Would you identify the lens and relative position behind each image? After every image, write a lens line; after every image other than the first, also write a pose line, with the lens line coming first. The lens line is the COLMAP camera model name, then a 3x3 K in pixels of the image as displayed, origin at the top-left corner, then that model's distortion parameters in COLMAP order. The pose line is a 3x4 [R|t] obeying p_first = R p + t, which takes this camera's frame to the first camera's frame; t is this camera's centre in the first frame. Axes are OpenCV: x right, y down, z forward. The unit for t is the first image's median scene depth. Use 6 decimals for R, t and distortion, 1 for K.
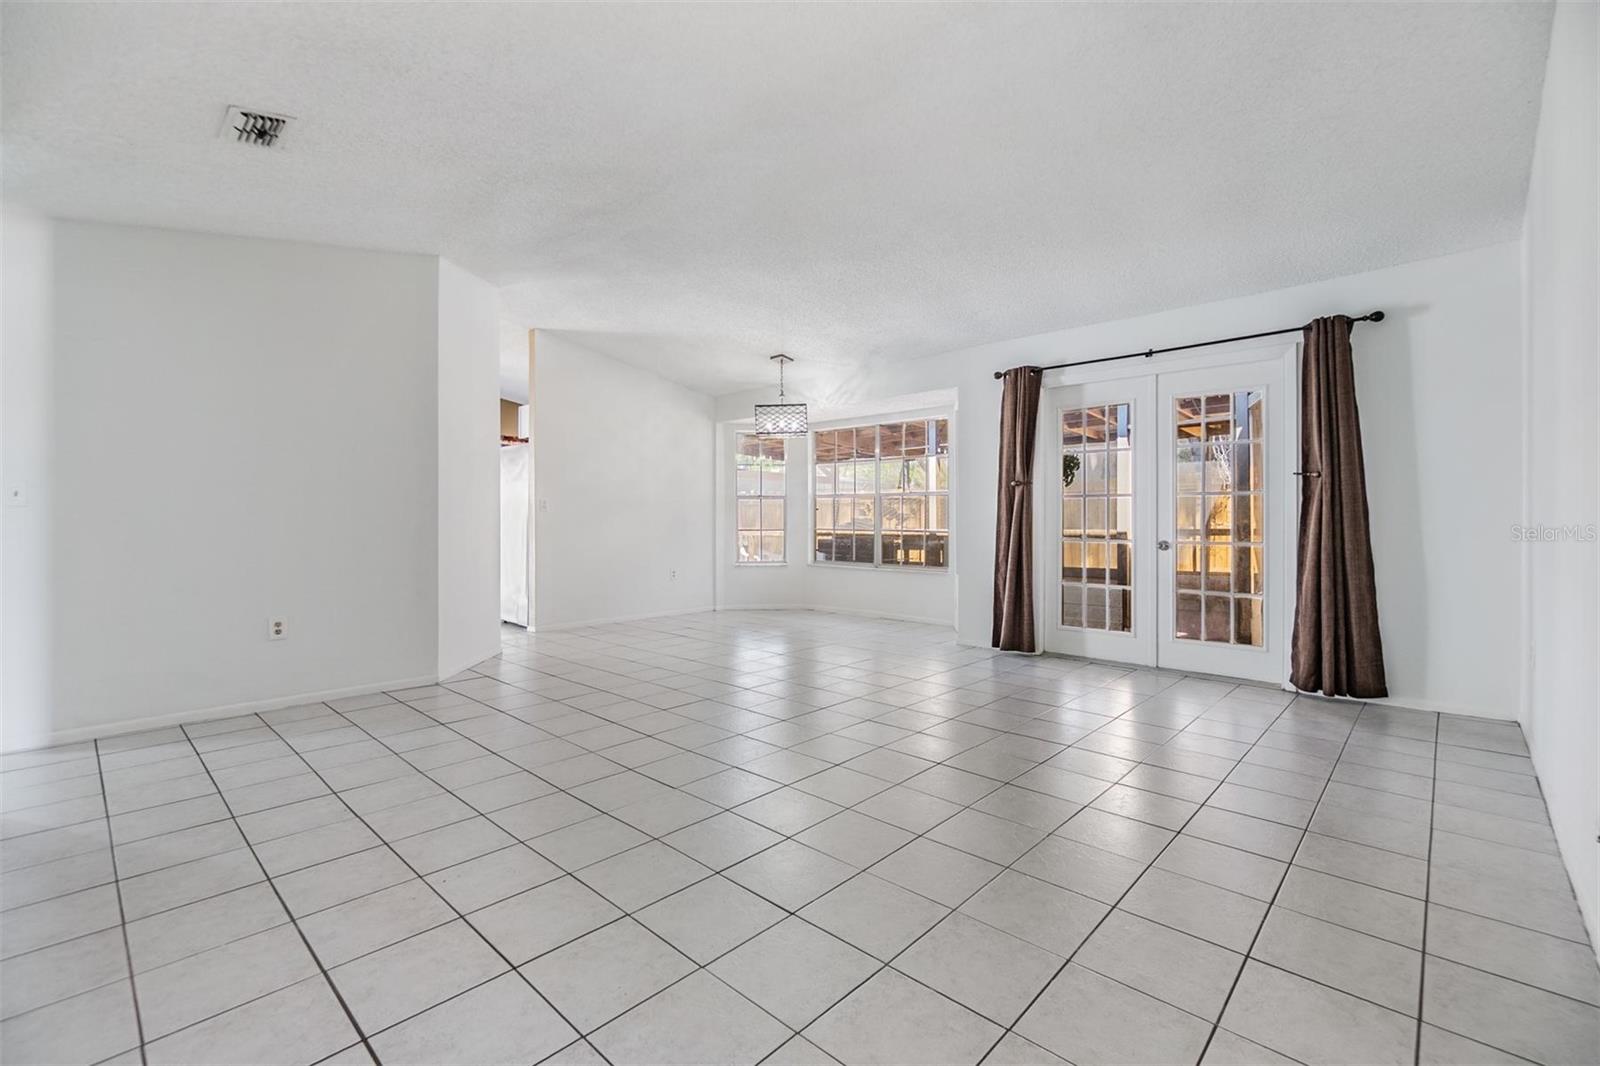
lens RADIAL K [[700.6, 0, 794.6], [0, 700.6, 520.9], [0, 0, 1]] dist [-0.003443, 0.000094]
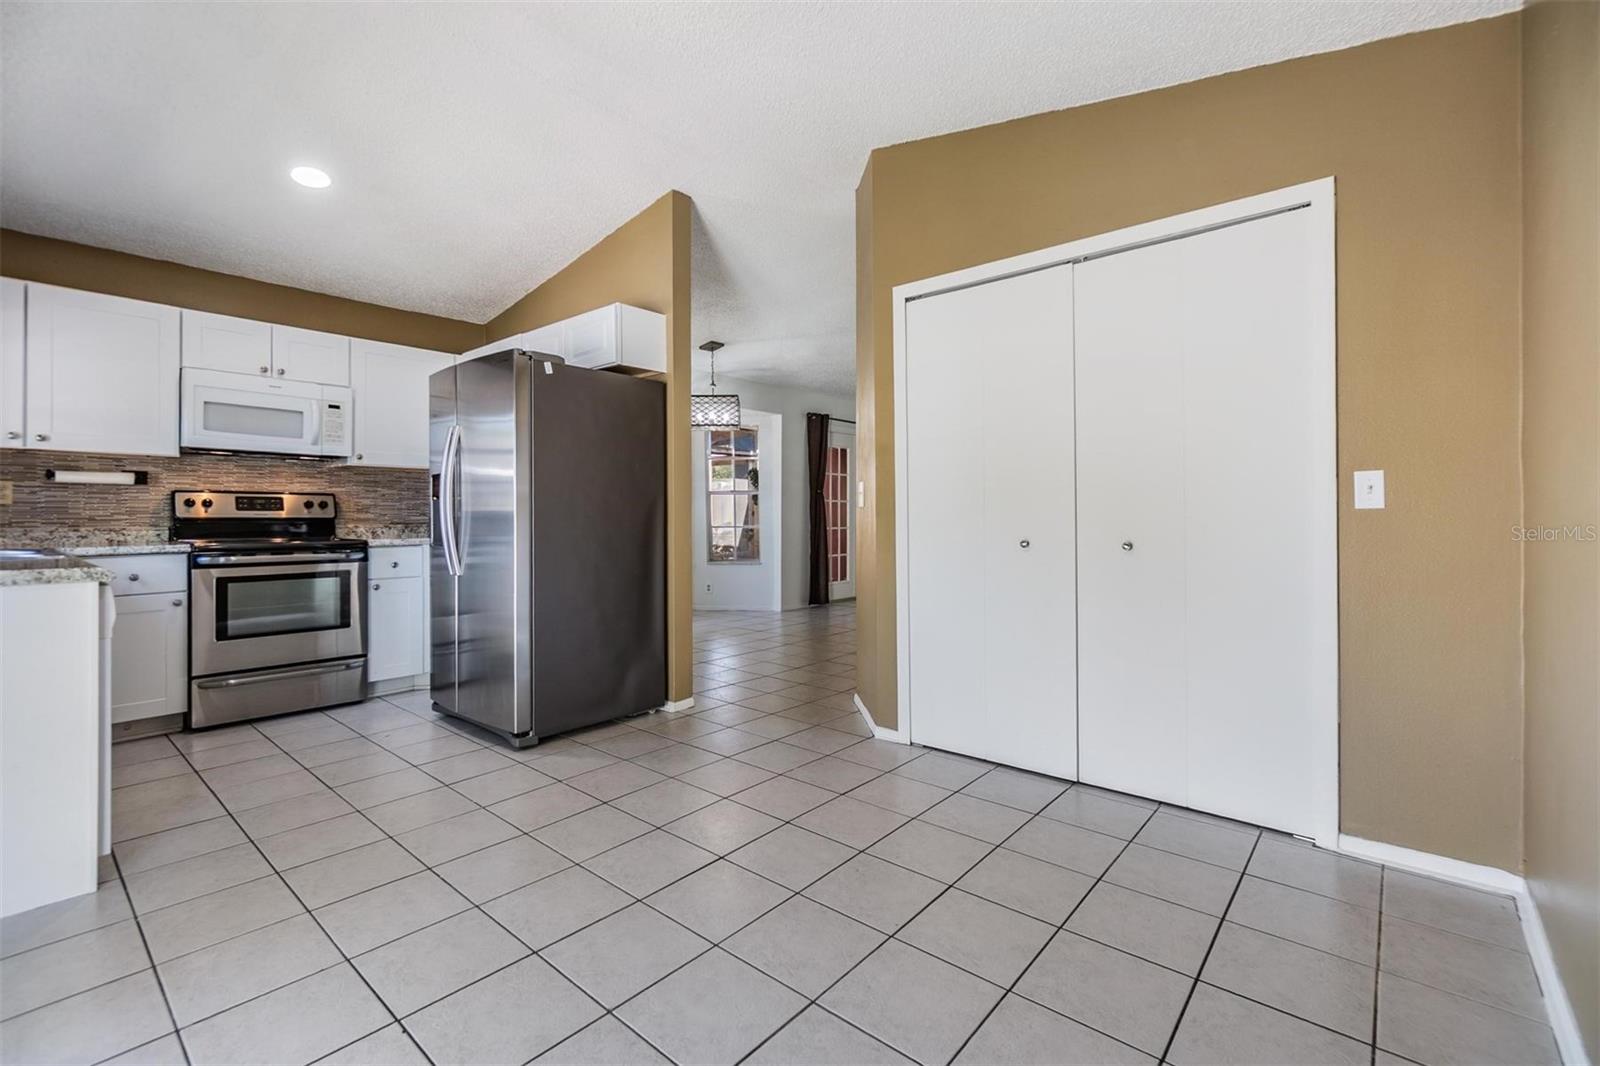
lens RADIAL K [[700.6, 0, 795.0], [0, 700.6, 513.9], [0, 0, 1]] dist [-0.003443, 0.000094]
pose [[-0.048450, 0.001150, 0.998825, -1.147456], [0.008009, 0.999968, -0.000763, -0.004691], [-0.998794, 0.007963, -0.048457, 1.113374]]
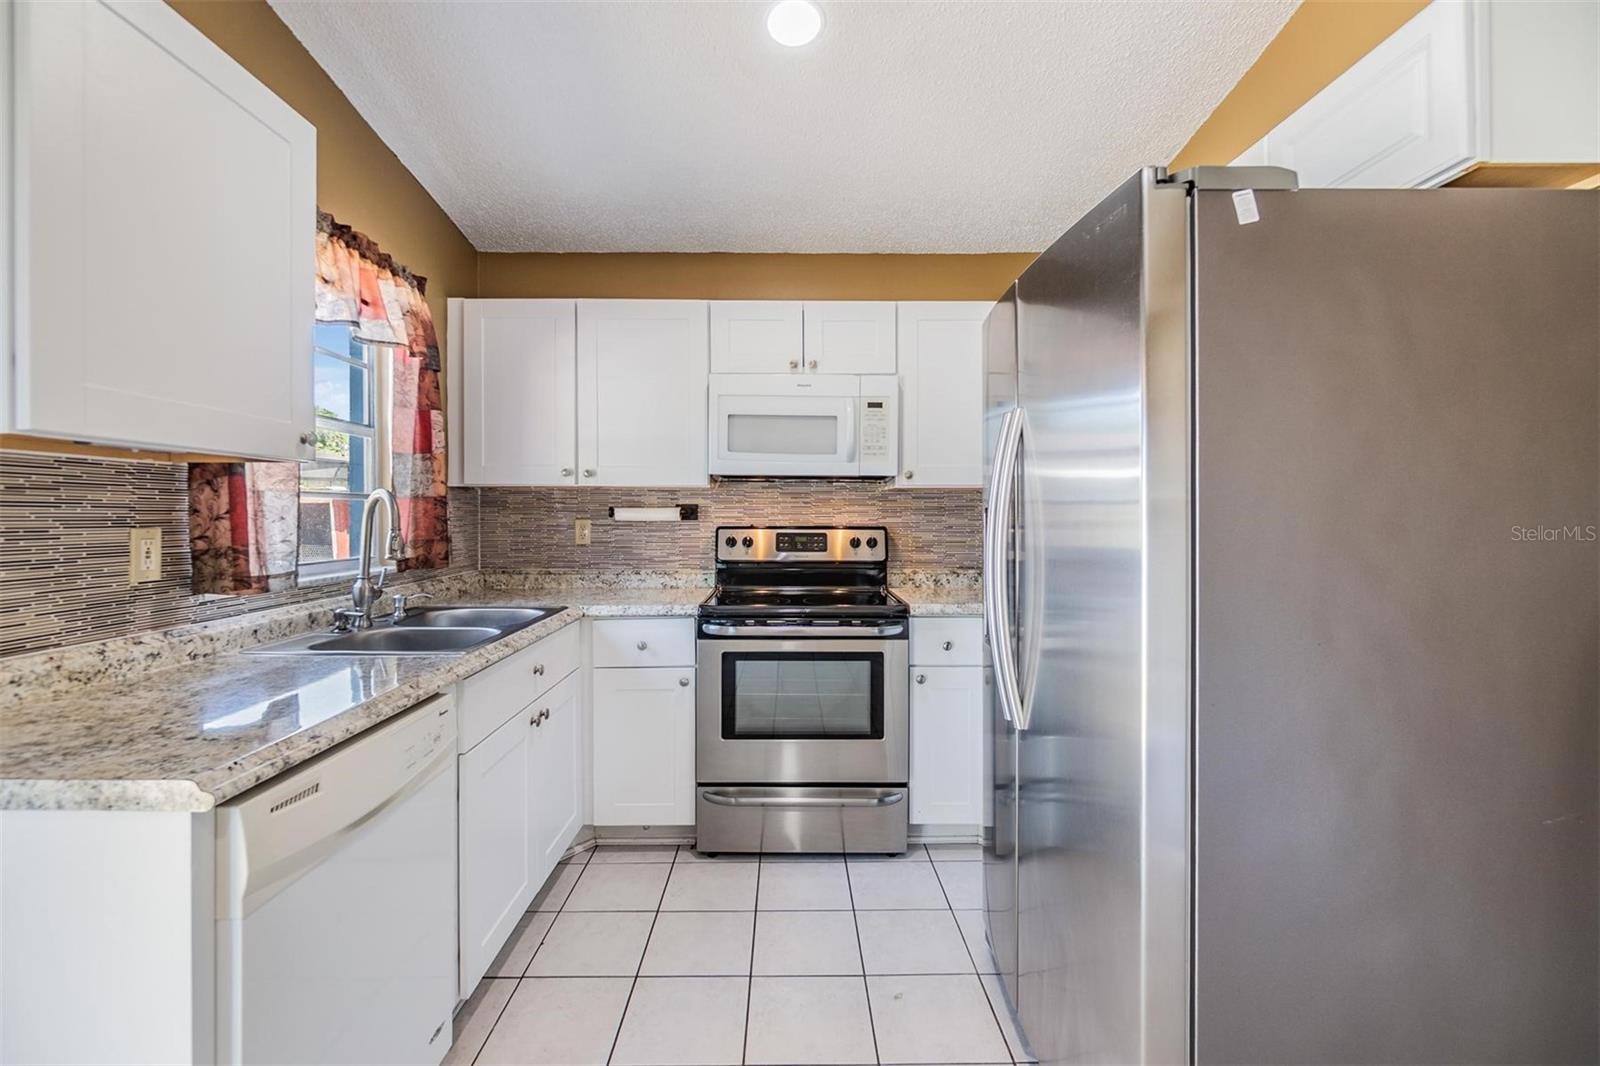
lens RADIAL K [[700.6, 0, 794.7], [0, 700.6, 516.1], [0, 0, 1]] dist [-0.003443, 0.000094]
pose [[0.717590, -0.003396, 0.696458, -0.781745], [0.005929, 0.999982, -0.001233, -0.041095], [-0.696441, 0.005014, 0.717597, 1.237647]]
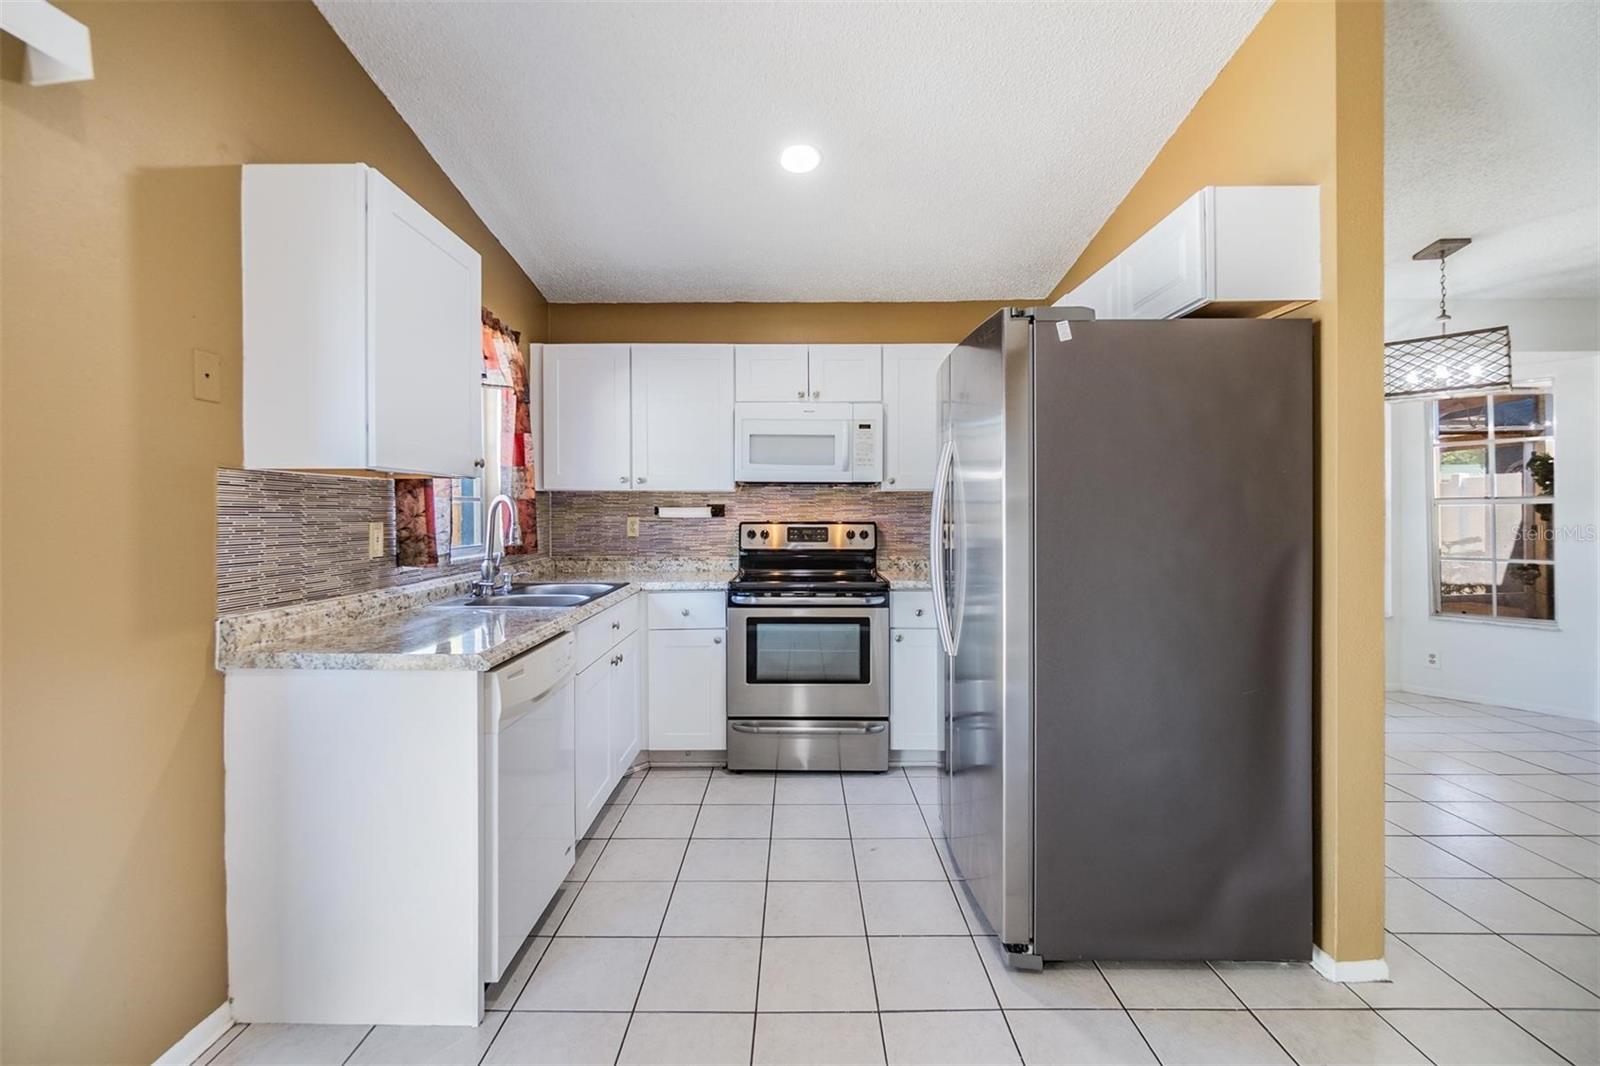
lens RADIAL K [[700.6, 0, 794.9], [0, 700.6, 517.3], [0, 0, 1]] dist [-0.003443, 0.000094]
pose [[0.727552, -0.008207, 0.686004, -0.879844], [0.008196, 0.999961, 0.003272, -0.040441], [-0.686004, 0.003242, 0.727591, 1.132507]]
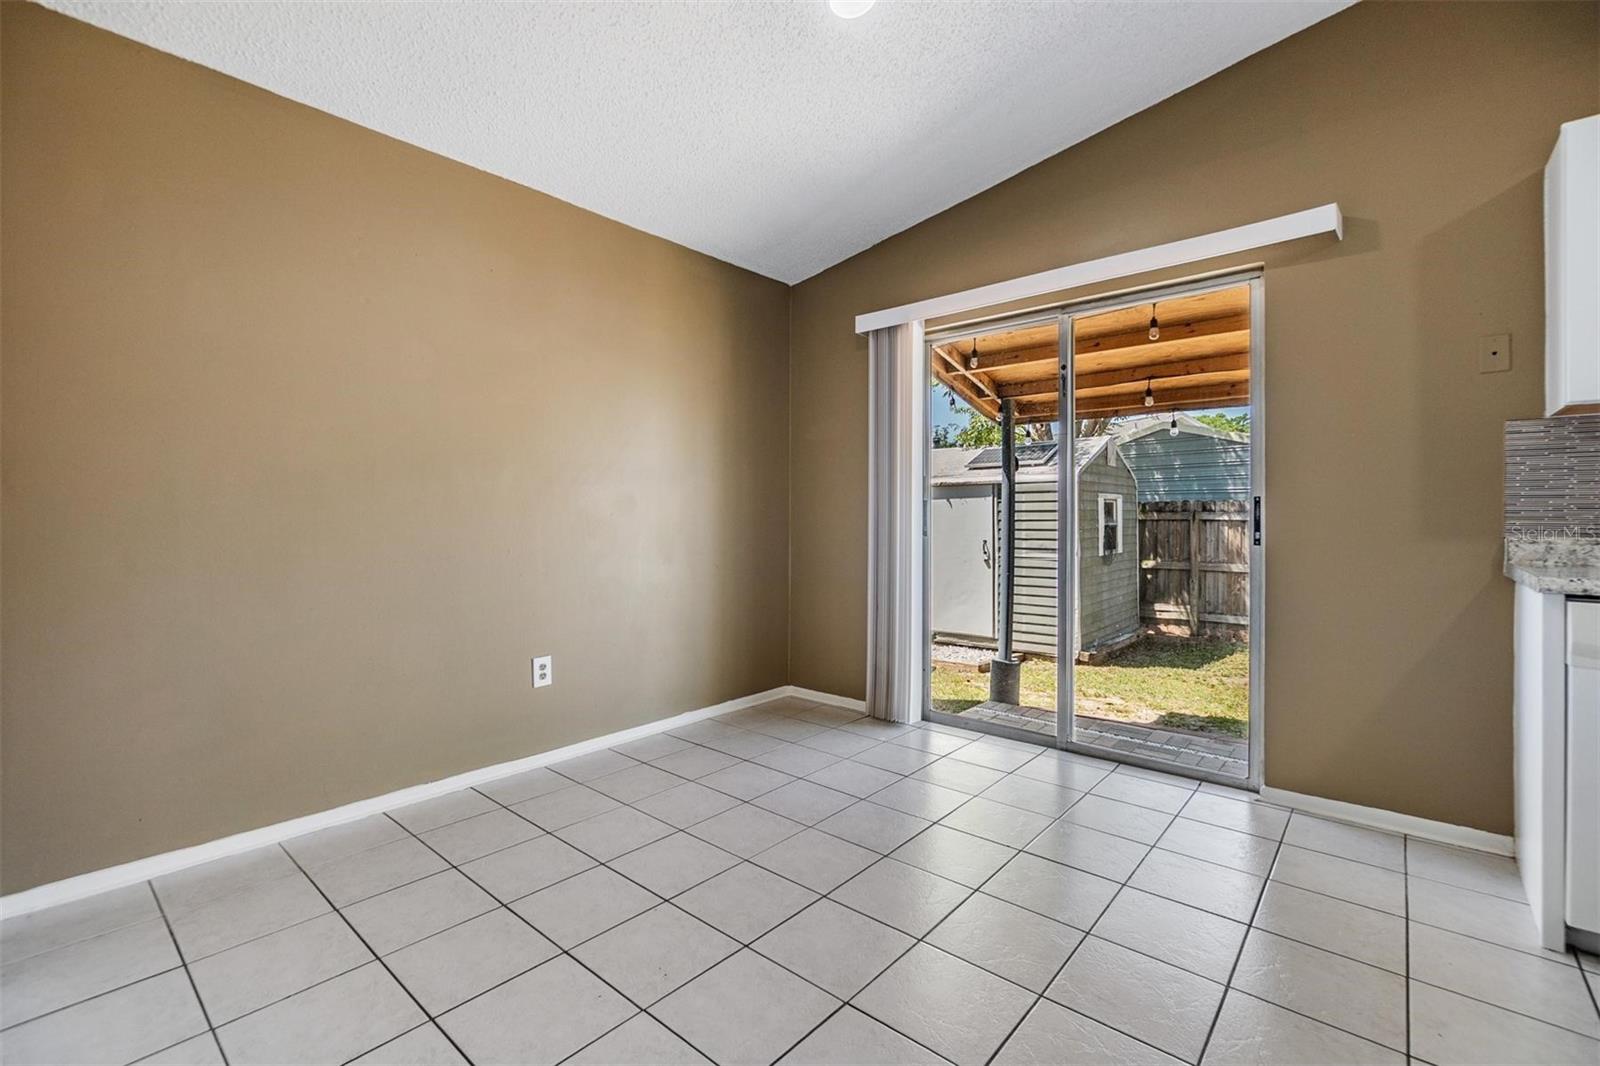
lens RADIAL K [[700.6, 0, 794.5], [0, 700.6, 517.3], [0, 0, 1]] dist [-0.003443, 0.000094]
pose [[0.043957, -0.001727, -0.999032, -0.467189], [-0.007817, 0.999967, -0.002072, -0.003516], [0.999003, 0.007901, 0.043942, 1.104192]]
